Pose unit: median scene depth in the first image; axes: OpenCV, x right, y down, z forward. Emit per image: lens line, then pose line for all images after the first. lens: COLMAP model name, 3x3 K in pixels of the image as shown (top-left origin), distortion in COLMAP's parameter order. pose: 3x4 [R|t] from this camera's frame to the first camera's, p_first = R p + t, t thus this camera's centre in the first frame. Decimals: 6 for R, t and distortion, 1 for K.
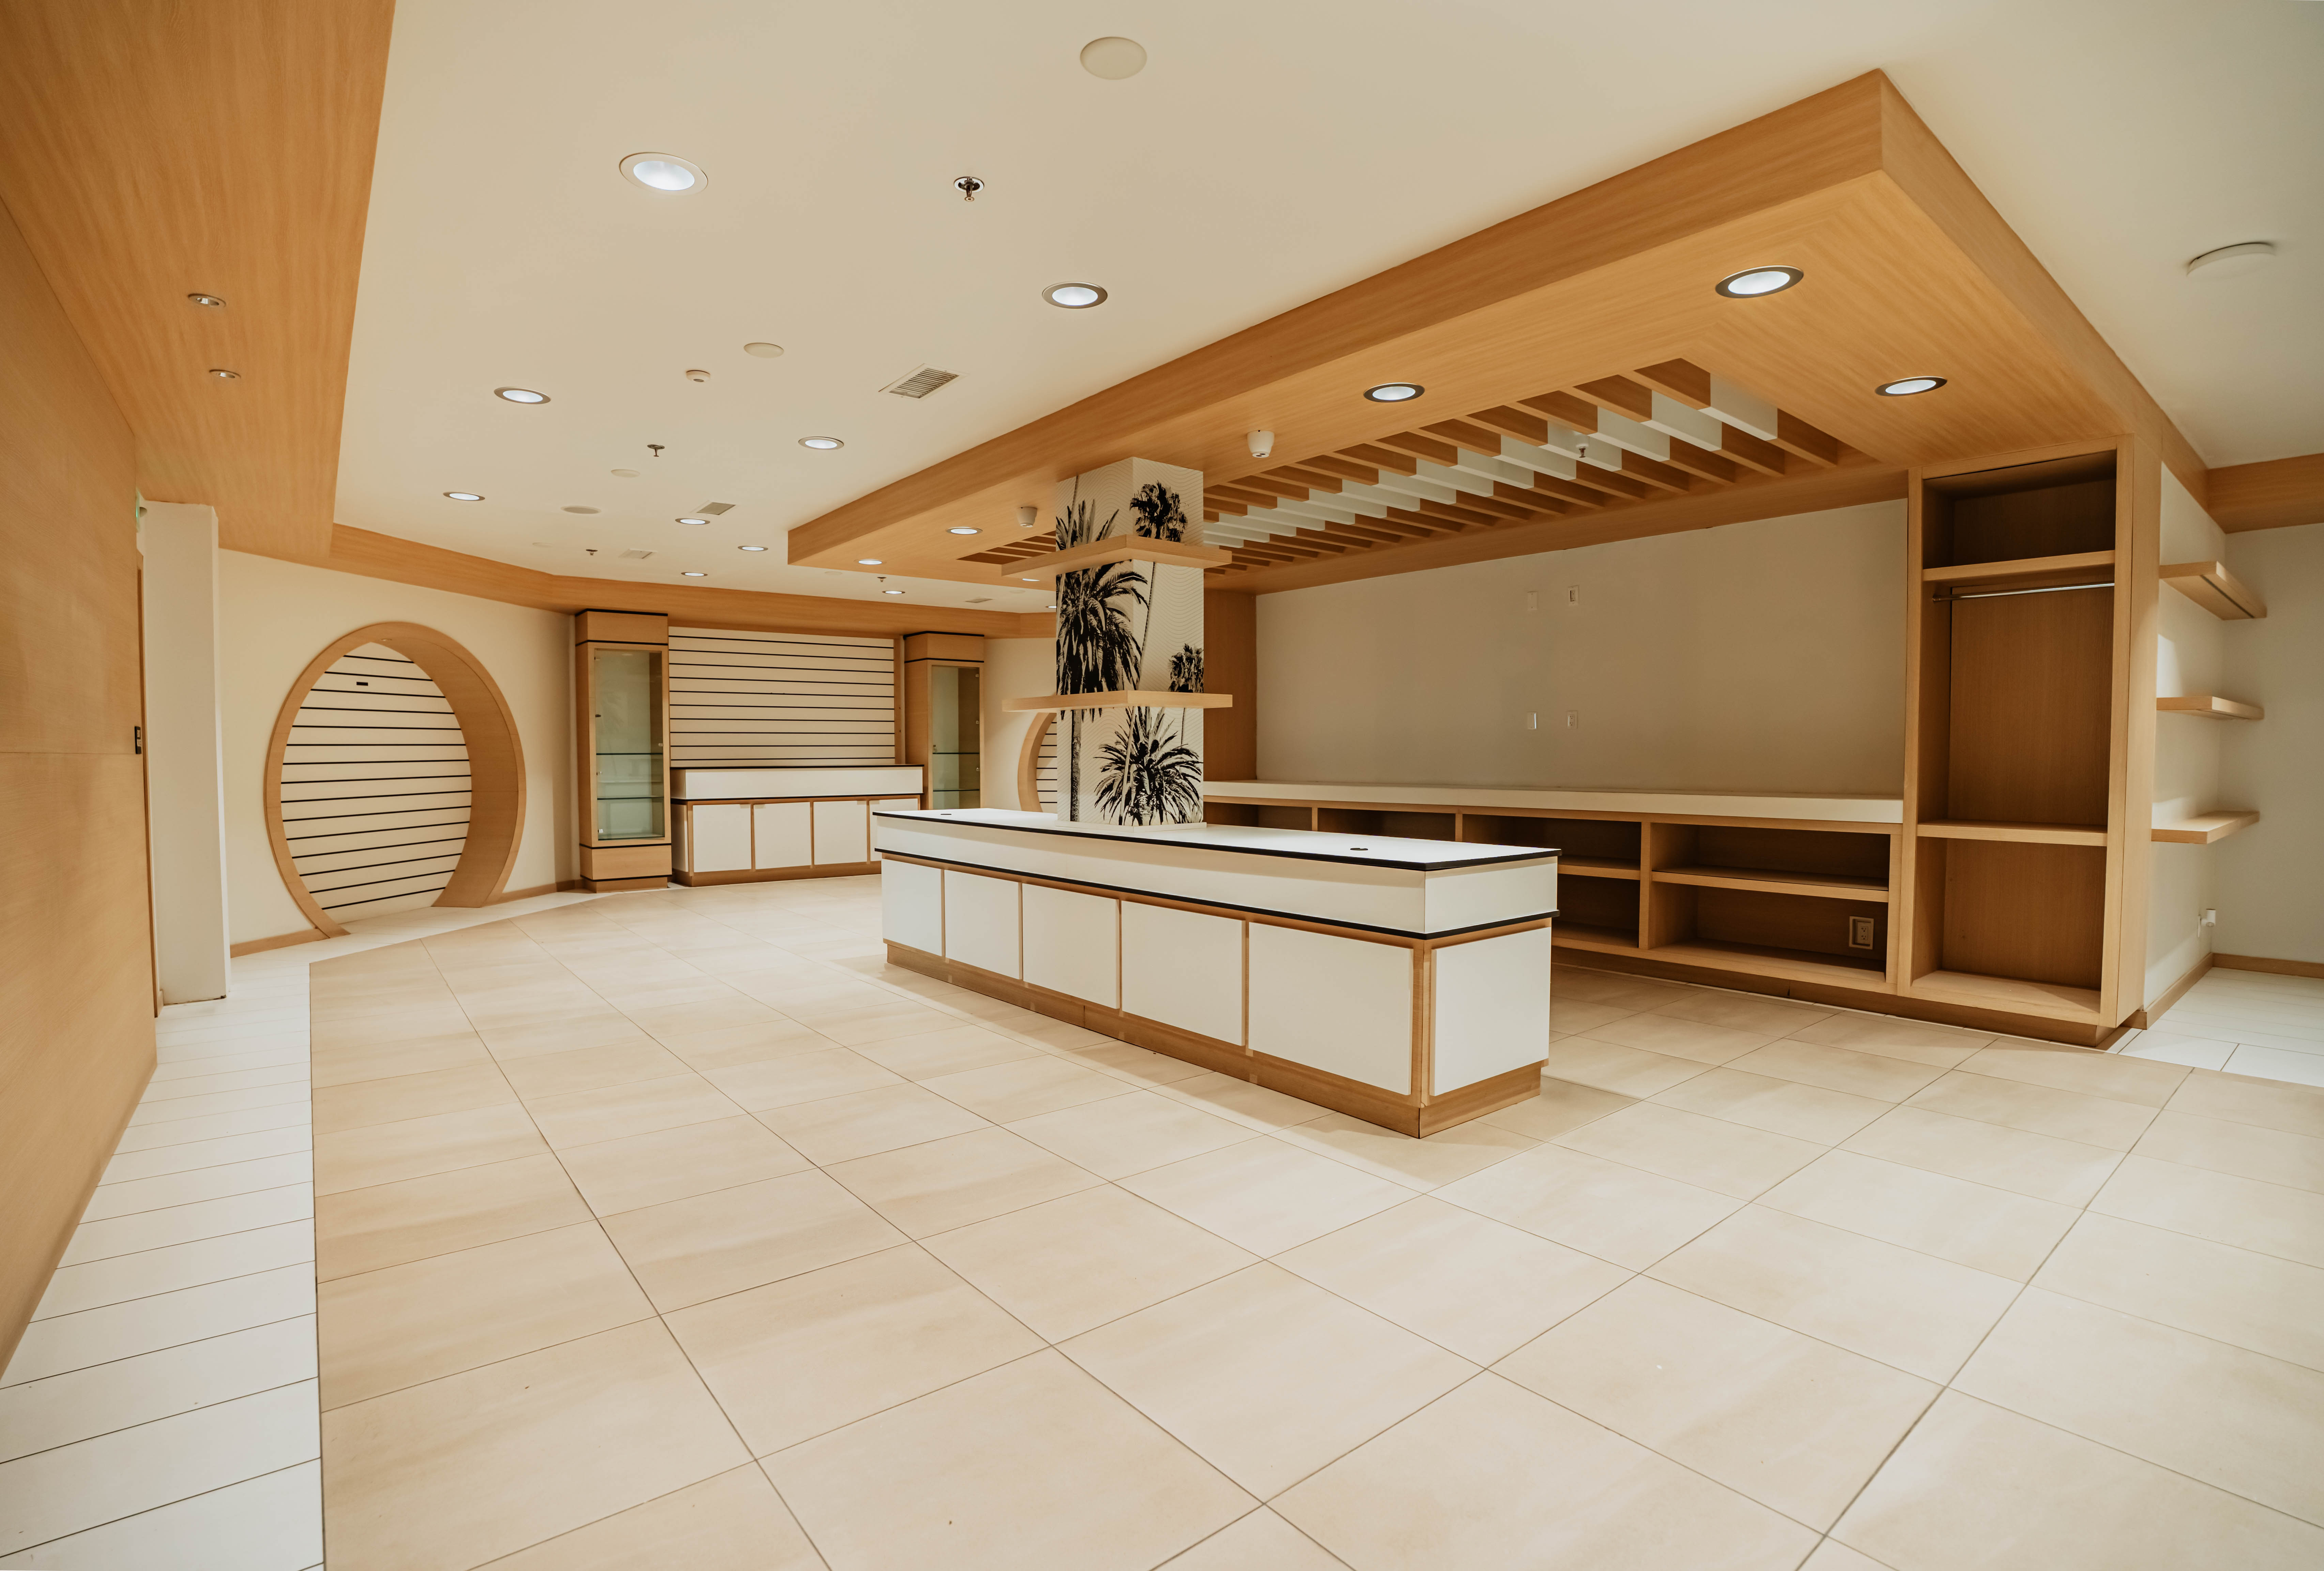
lens RADIAL K [[1086.3, 0, 1162.0], [0, 1086.3, 785.5], [0, 0, 1]] dist [-0.116079, 0.039064]
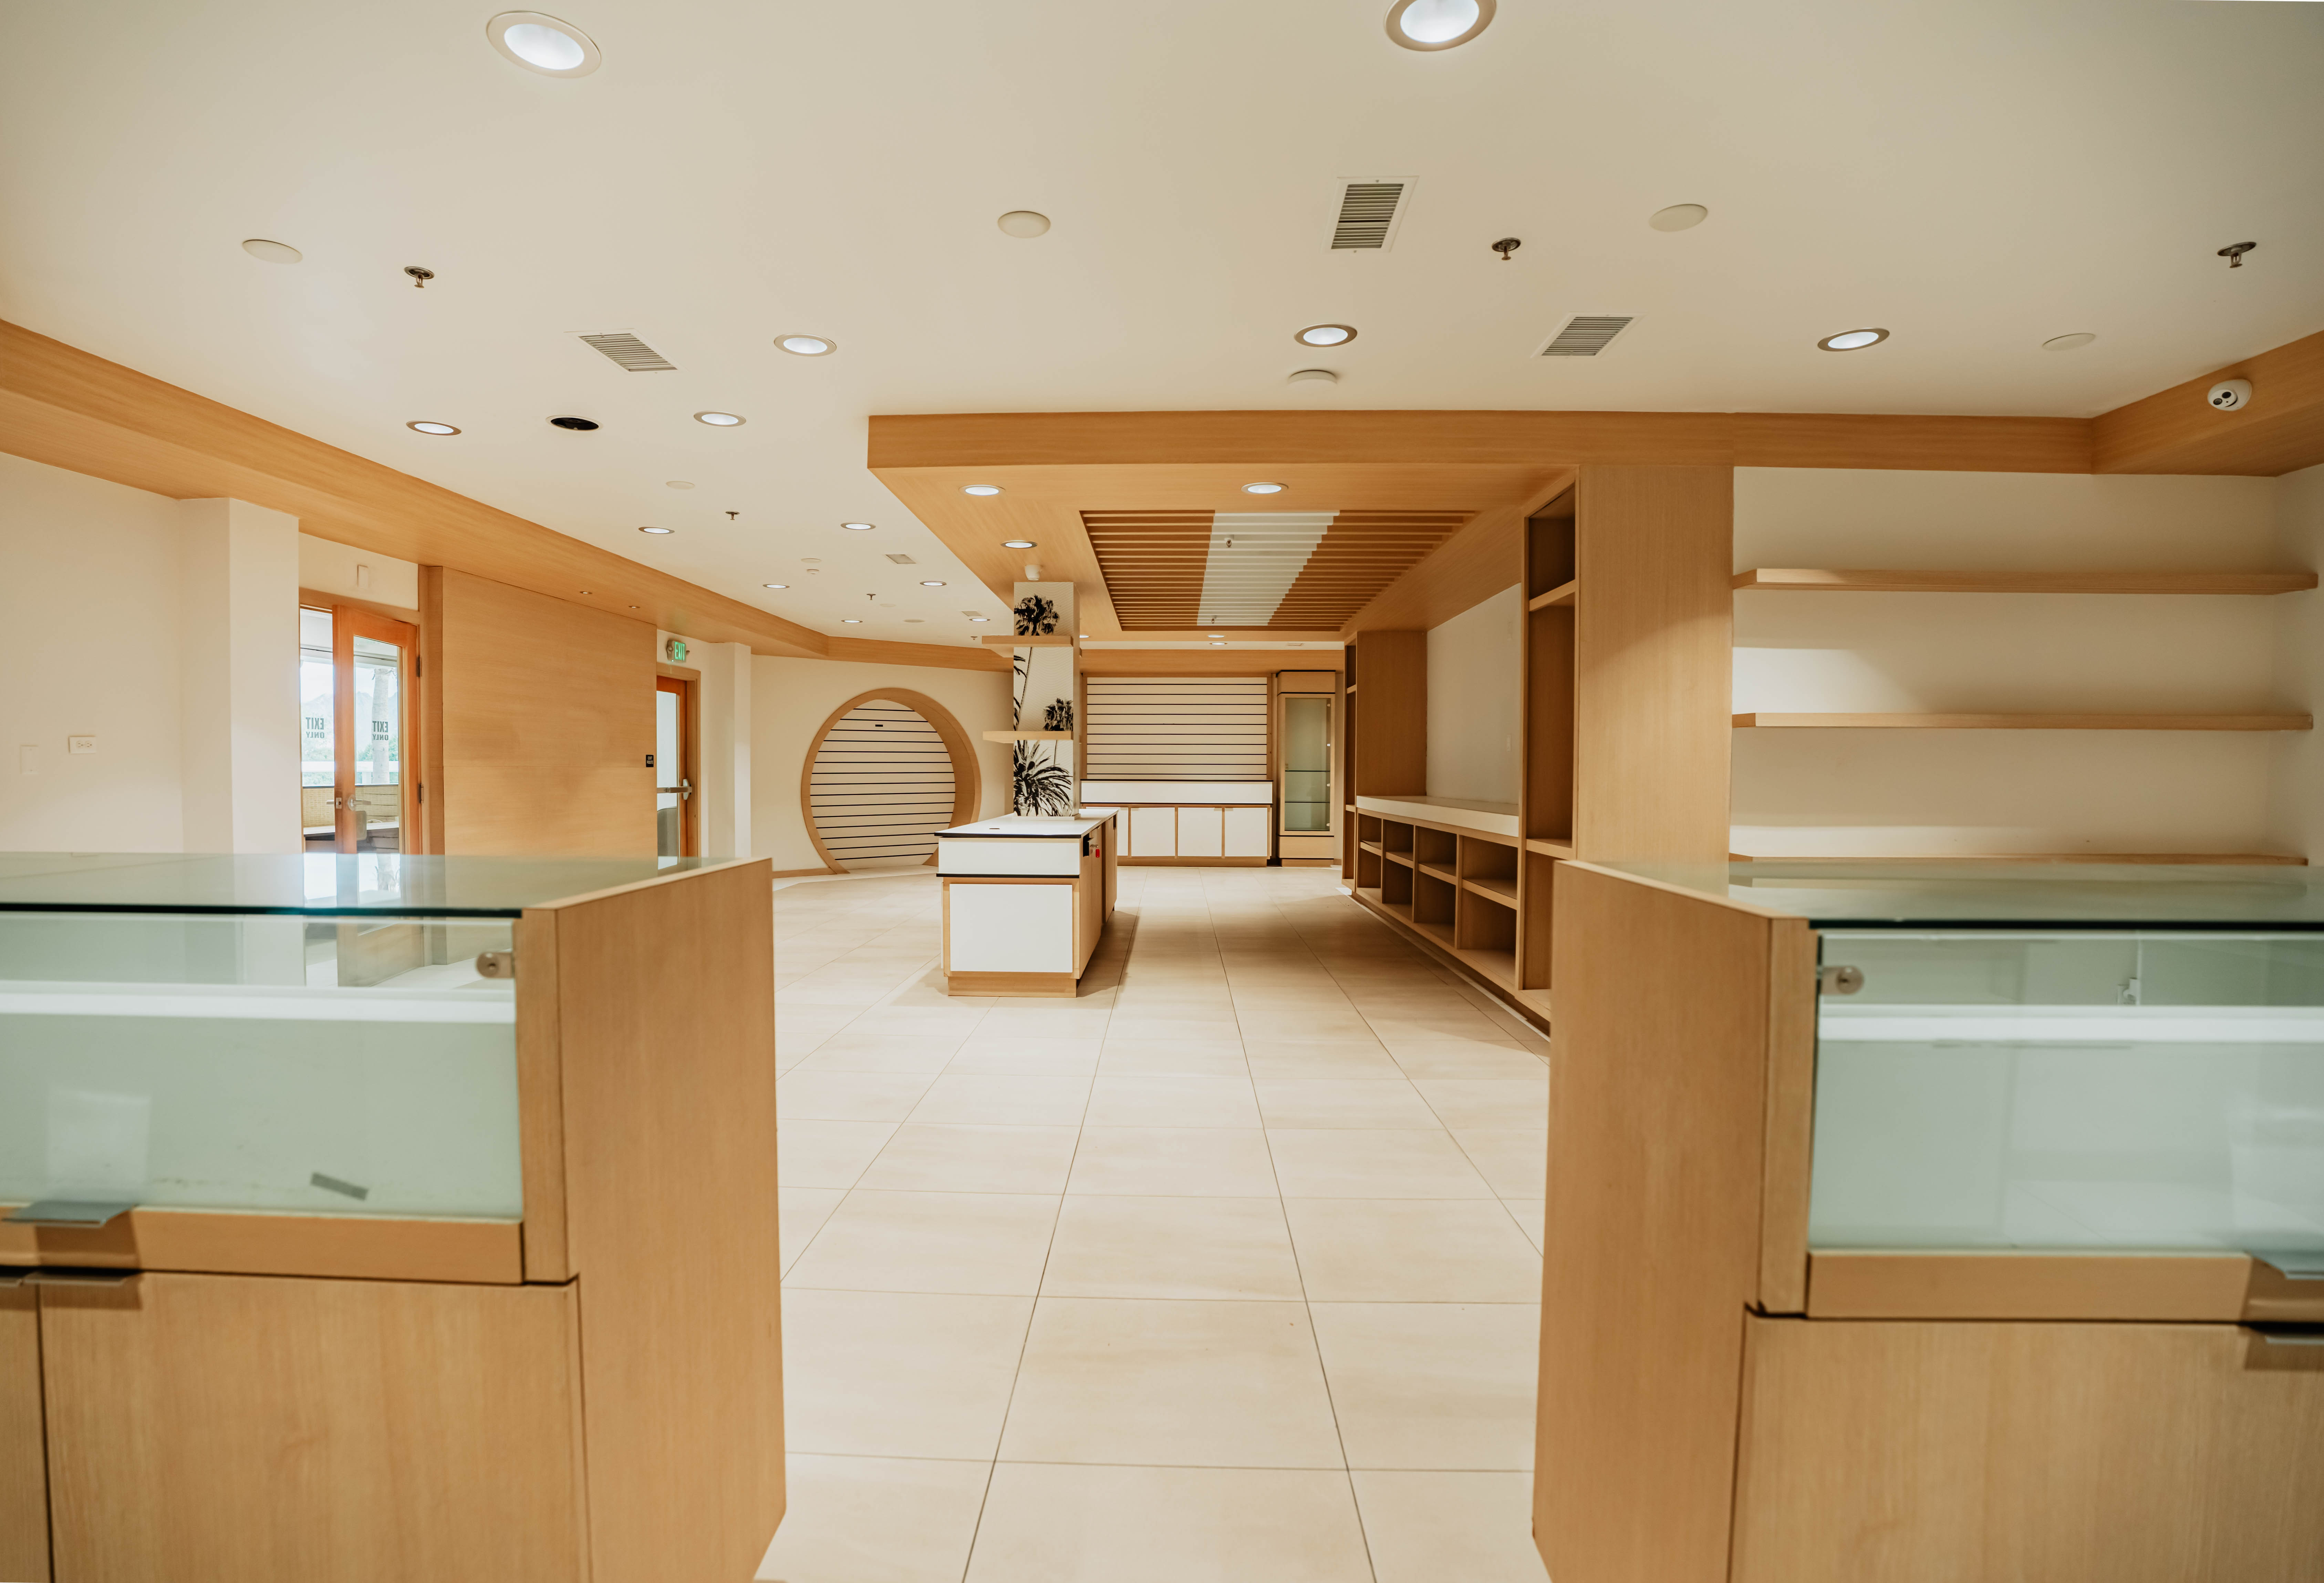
lens RADIAL K [[1099.6, 0, 1132.0], [0, 1099.6, 778.0], [0, 0, 1]] dist [-0.058137, 0.000464]
pose [[0.751799, 0.009492, -0.659324, 0.805828], [-0.025295, 0.999576, -0.014453, 0.000668], [0.658906, 0.027543, 0.751720, -0.062410]]
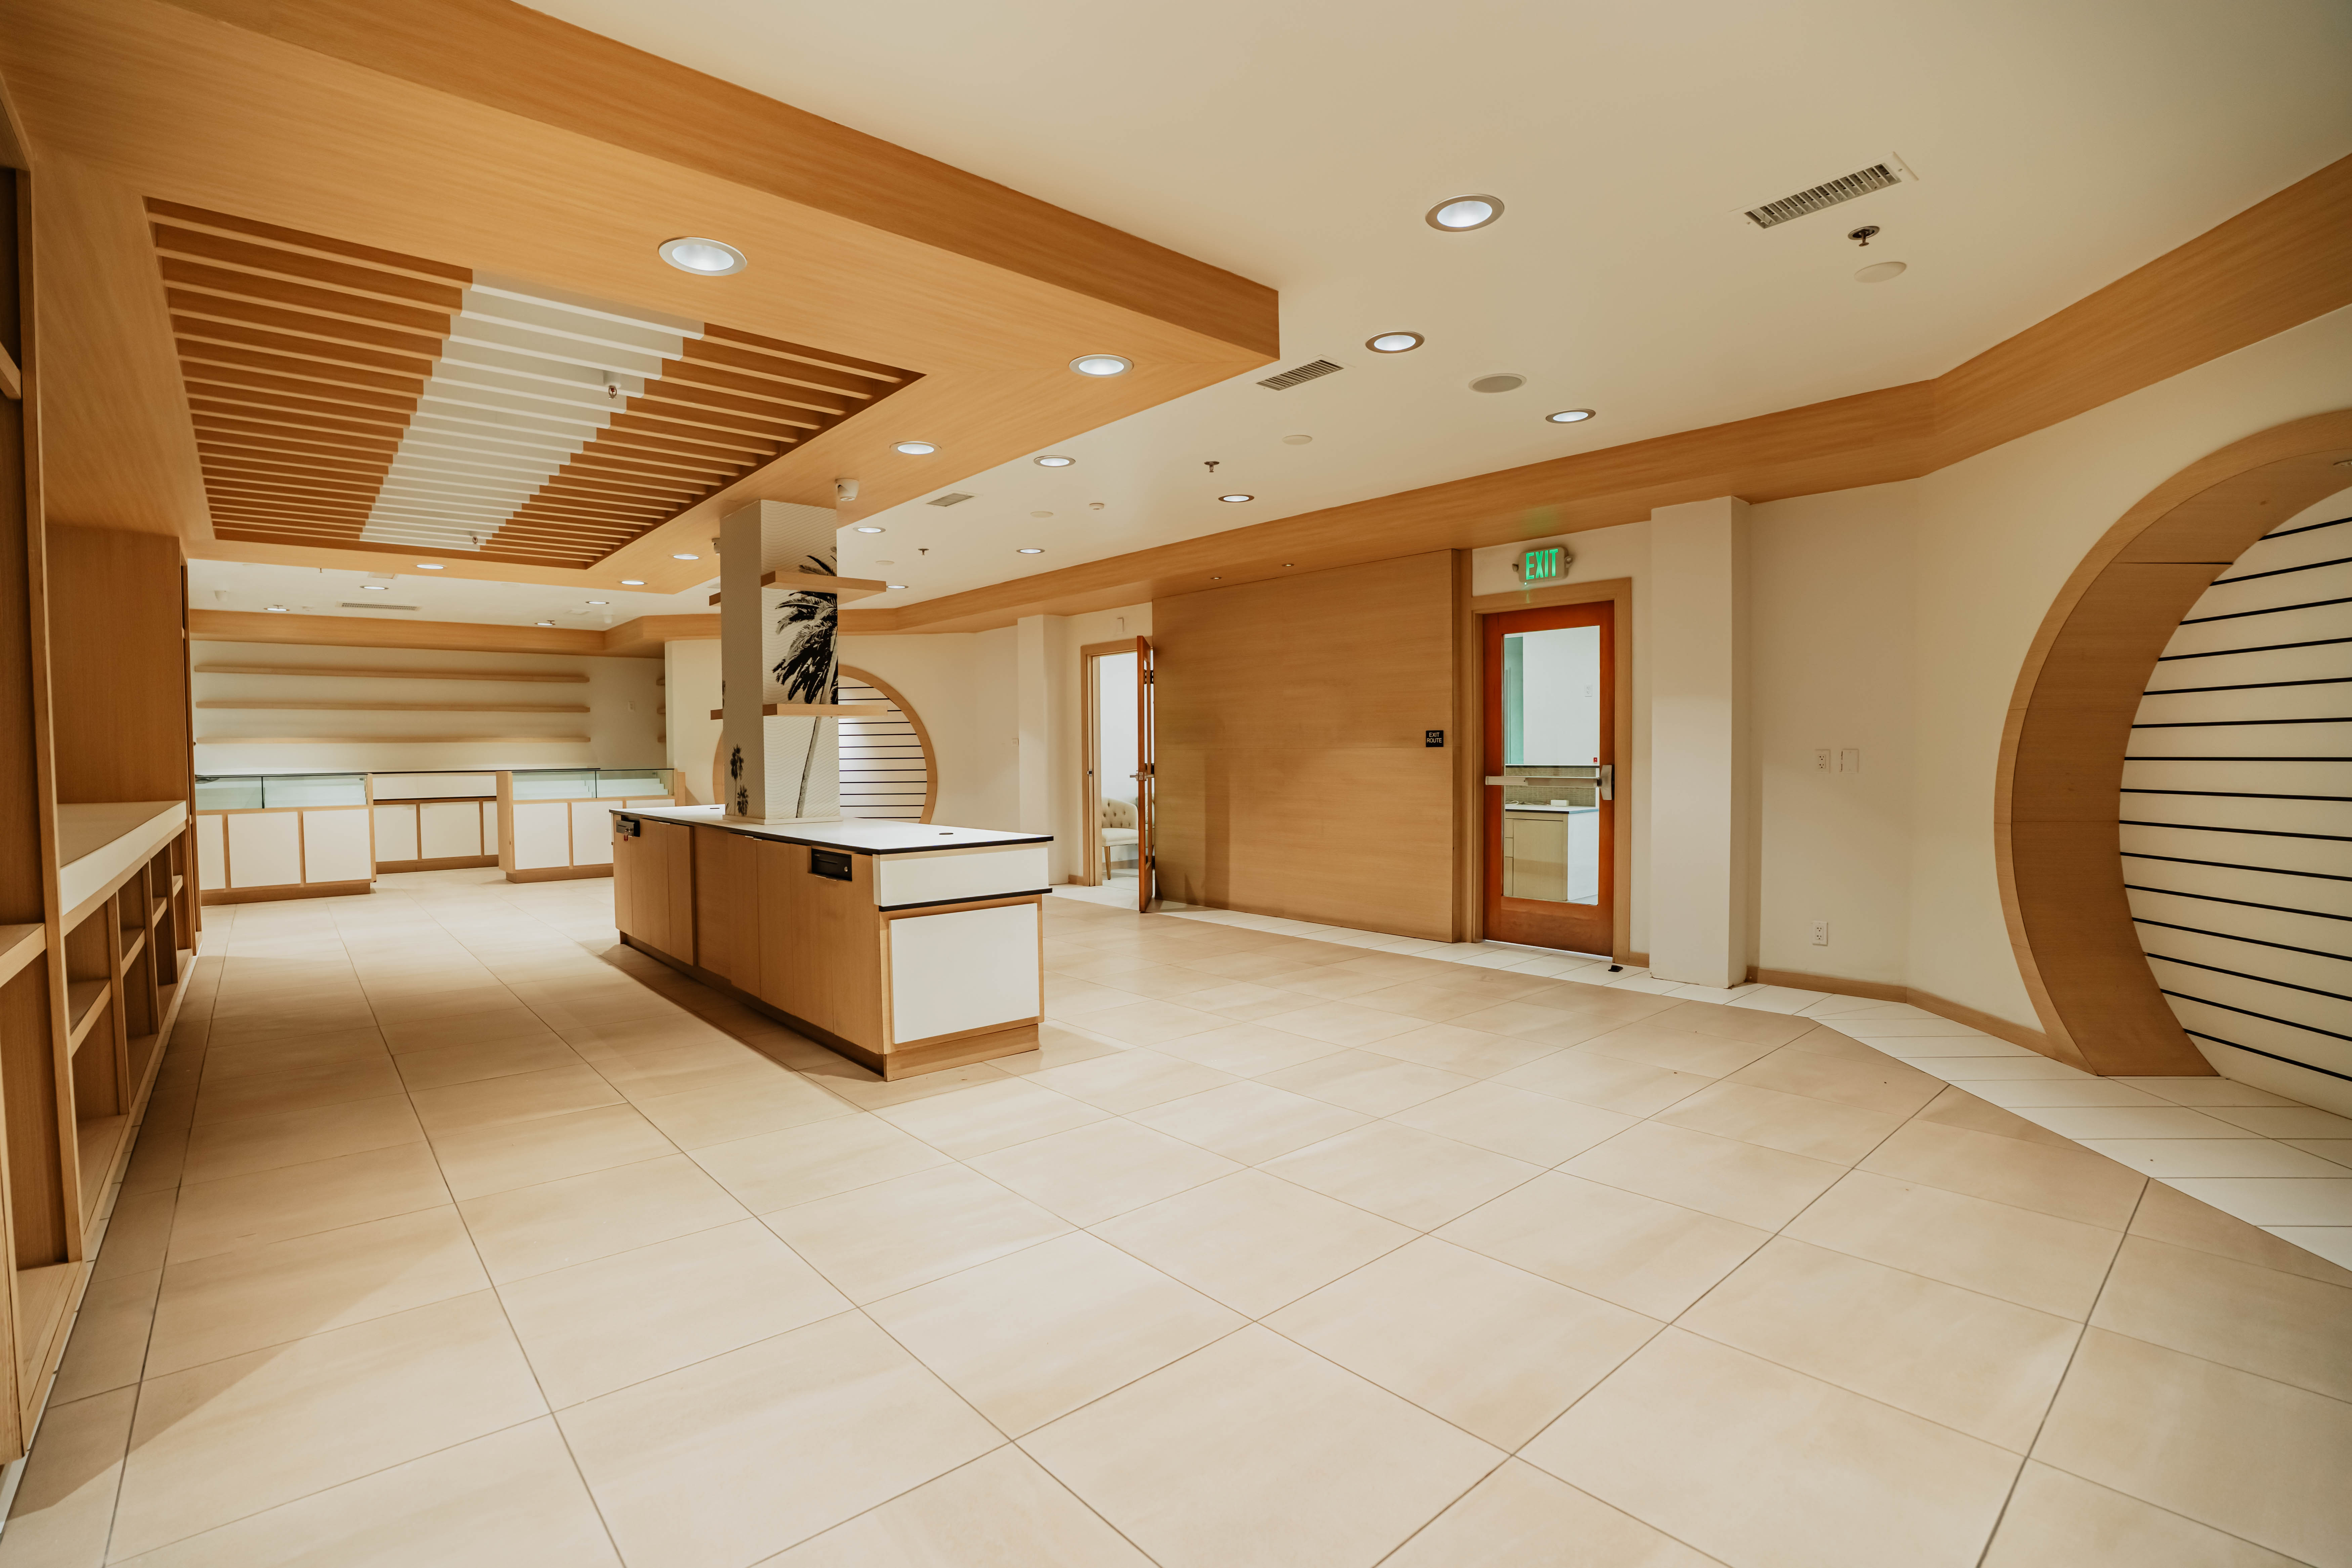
lens RADIAL K [[1118.8, 0, 1176.0], [0, 1118.8, 784.0], [0, 0, 1]] dist [-0.070388, 0.021162]
pose [[-0.998556, 0.013826, -0.051902, -0.275235], [0.010654, 0.998087, 0.060904, -0.049443], [0.052645, 0.060263, -0.996793, 1.618435]]
